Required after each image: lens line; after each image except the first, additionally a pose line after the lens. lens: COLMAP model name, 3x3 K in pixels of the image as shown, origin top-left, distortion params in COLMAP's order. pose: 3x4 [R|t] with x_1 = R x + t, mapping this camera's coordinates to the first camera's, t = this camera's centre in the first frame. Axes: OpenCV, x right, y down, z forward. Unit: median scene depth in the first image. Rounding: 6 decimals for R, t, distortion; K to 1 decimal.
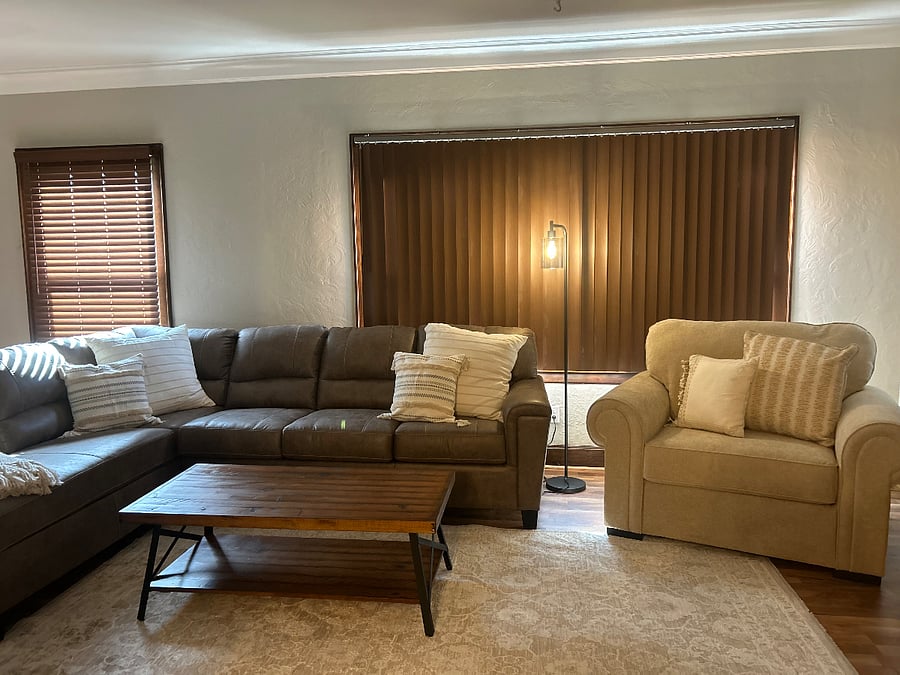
lens RADIAL K [[655.3, 0, 452.4], [0, 655.3, 335.4], [0, 0, 1]] dist [0.035663, -0.022728]
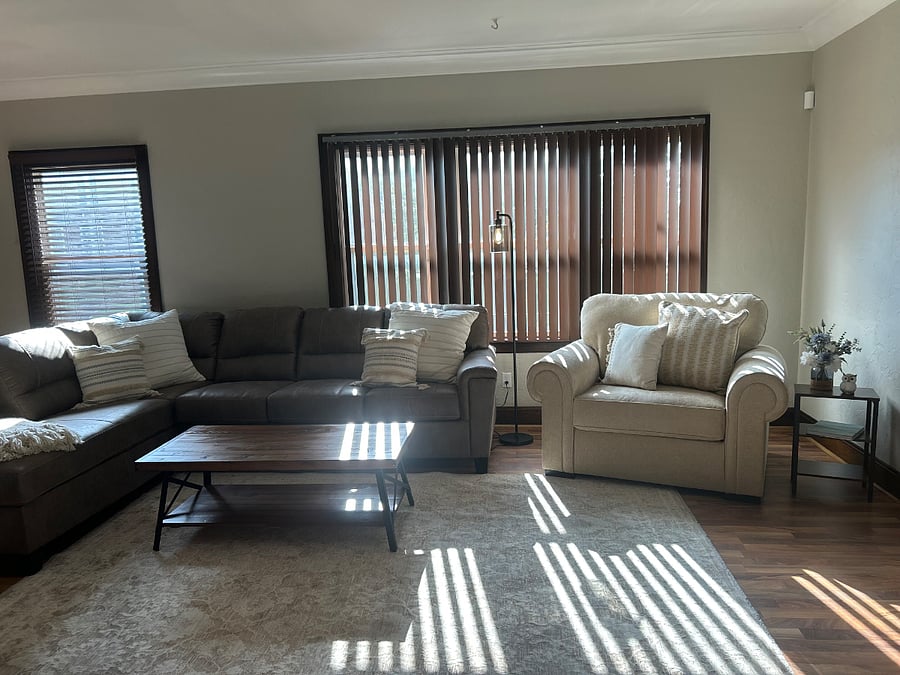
lens RADIAL K [[655.3, 0, 458.2], [0, 655.3, 340.3], [0, 0, 1]] dist [0.035663, -0.022728]
pose [[0.998942, -0.026433, 0.037634, 0.038757], [0.025108, 0.999063, 0.035252, 0.012220], [-0.038531, -0.034270, 0.998670, -0.176380]]
